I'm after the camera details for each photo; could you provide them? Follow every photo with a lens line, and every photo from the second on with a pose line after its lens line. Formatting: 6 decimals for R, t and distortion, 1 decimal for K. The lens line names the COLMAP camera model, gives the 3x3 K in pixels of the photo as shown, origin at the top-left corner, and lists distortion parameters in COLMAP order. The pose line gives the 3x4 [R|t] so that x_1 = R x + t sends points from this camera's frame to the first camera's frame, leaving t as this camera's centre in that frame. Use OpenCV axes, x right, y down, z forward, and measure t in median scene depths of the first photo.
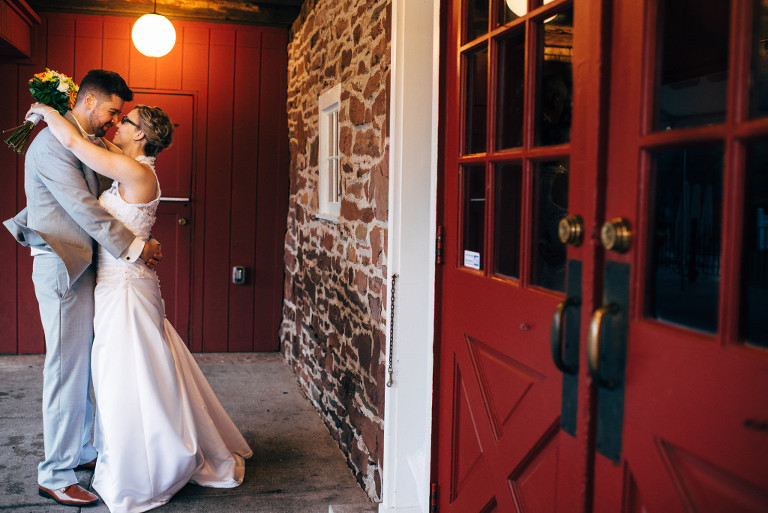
lens RADIAL K [[777.6, 0, 373.0], [0, 777.6, 257.3], [0, 0, 1]] dist [-0.087776, 0.078424]
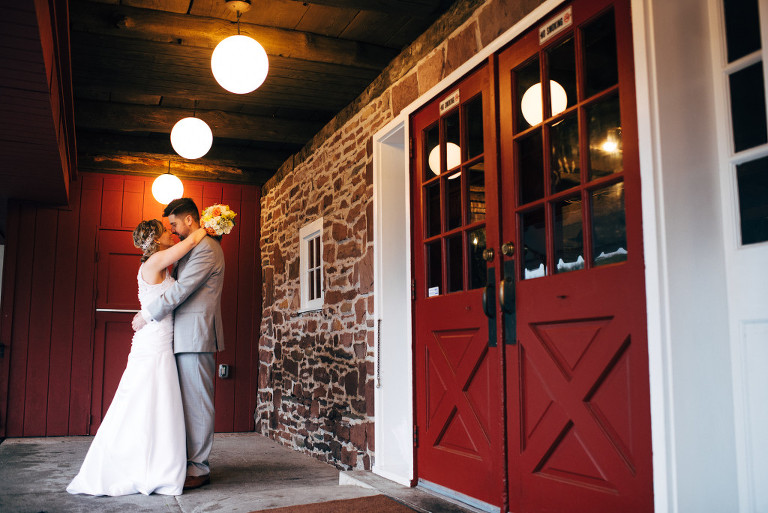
lens RADIAL K [[738.7, 0, 384.0], [0, 738.7, 256.5], [0, 0, 1]] dist [-0.173746, 0.002700]
pose [[0.989187, -0.000777, 0.146659, -0.143808], [0.031677, 0.977514, -0.208478, 0.163320], [-0.143199, 0.210869, 0.966969, -0.412481]]
